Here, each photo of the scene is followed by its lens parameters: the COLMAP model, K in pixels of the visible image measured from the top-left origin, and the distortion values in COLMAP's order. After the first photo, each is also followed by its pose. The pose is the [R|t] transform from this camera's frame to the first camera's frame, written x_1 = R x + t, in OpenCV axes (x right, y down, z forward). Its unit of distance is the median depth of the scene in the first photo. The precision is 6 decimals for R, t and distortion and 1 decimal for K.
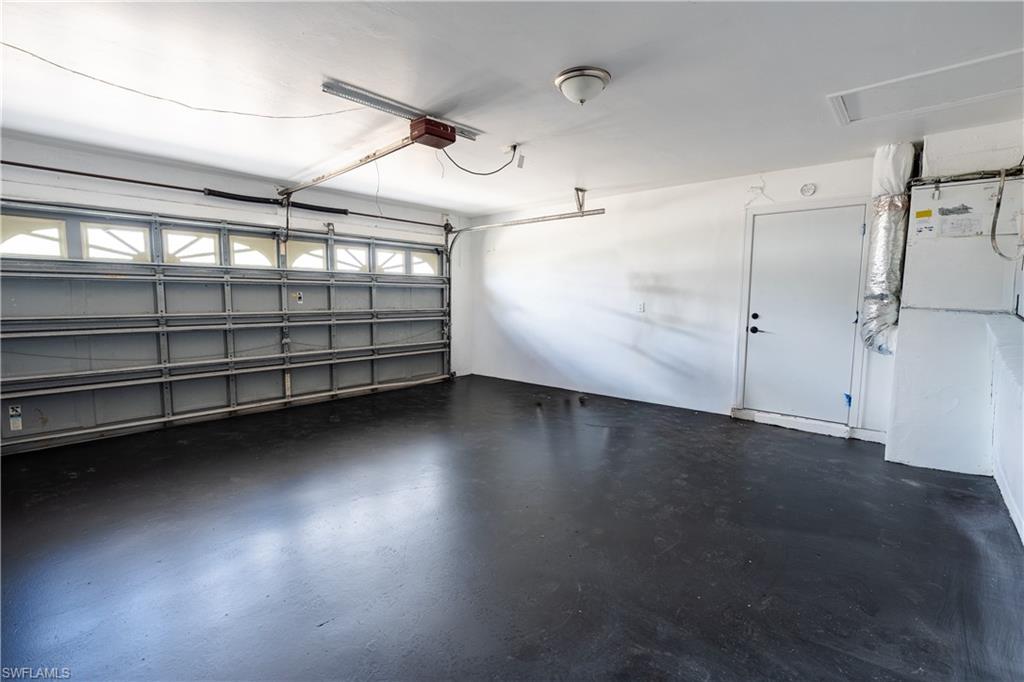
lens RADIAL K [[450.2, 0, 514.2], [0, 450.2, 338.8], [0, 0, 1]] dist [-0.007640, -0.000063]
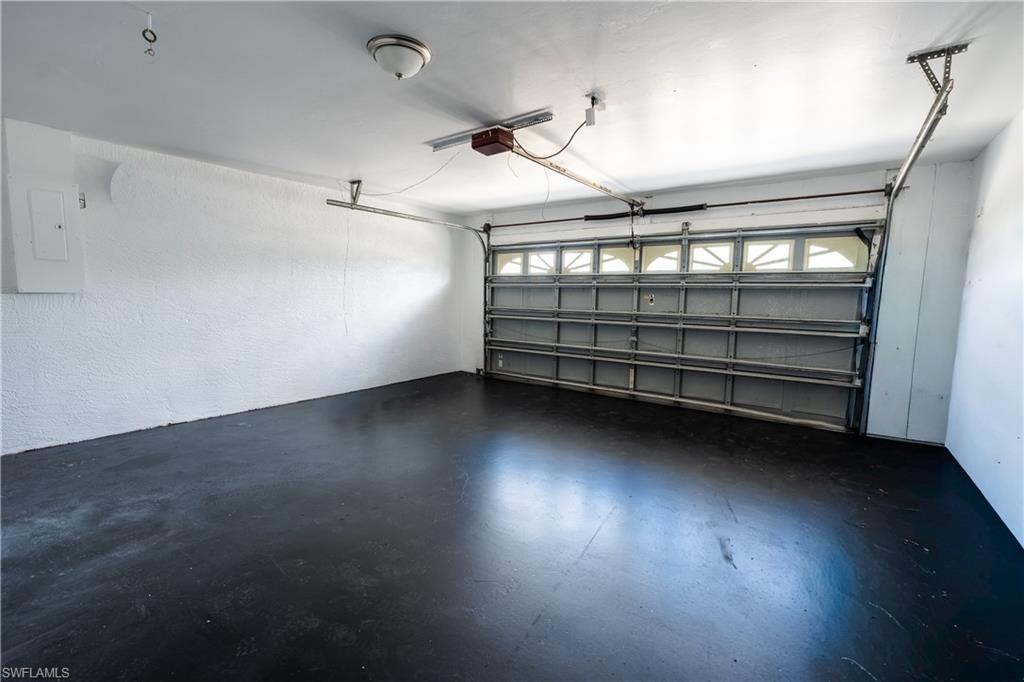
lens RADIAL K [[450.2, 0, 513.6], [0, 450.2, 342.5], [0, 0, 1]] dist [-0.007640, -0.000063]
pose [[0.107152, 0.101237, -0.989075, 0.517530], [-0.111642, 0.989736, 0.089210, -0.048455], [0.987955, 0.100863, 0.117355, 0.546670]]
